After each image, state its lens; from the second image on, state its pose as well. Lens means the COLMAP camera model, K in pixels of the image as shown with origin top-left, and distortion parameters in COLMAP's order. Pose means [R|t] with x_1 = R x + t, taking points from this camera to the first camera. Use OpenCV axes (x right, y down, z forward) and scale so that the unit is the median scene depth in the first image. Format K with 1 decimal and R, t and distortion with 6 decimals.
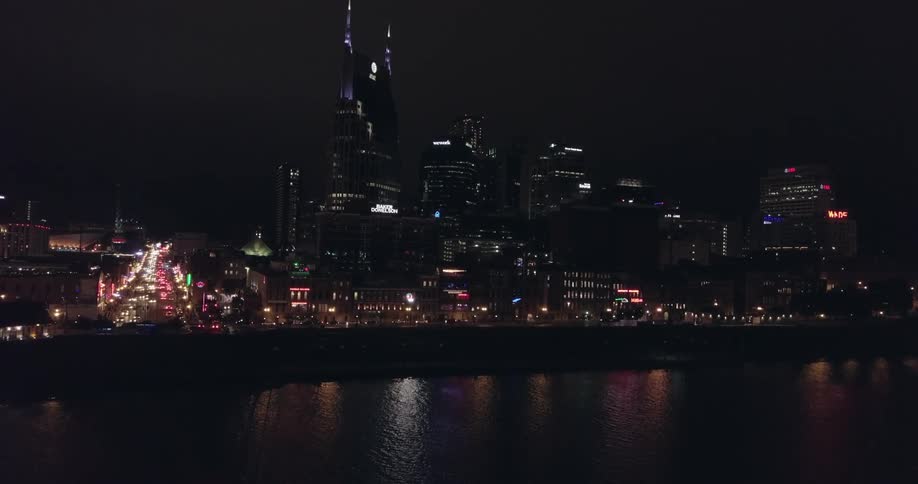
lens RADIAL K [[699.6, 0, 458.3], [0, 699.6, 241.2], [0, 0, 1]] dist [-0.002784, 0.010944]
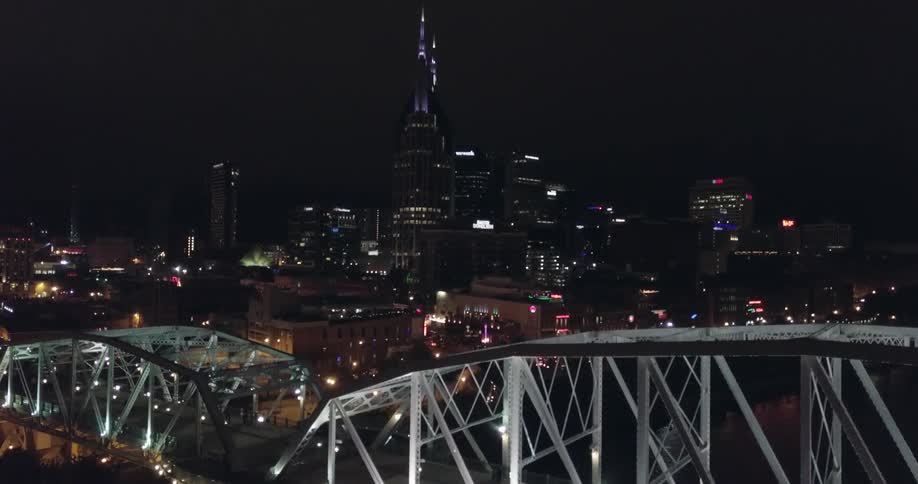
lens RADIAL K [[699.6, 0, 457.1], [0, 699.6, 241.9], [0, 0, 1]] dist [-0.002784, 0.010944]
pose [[0.957468, -0.009193, 0.288393, -0.358433], [0.004365, 0.999839, 0.017380, -0.032295], [-0.288507, -0.015382, 0.957354, 0.030210]]
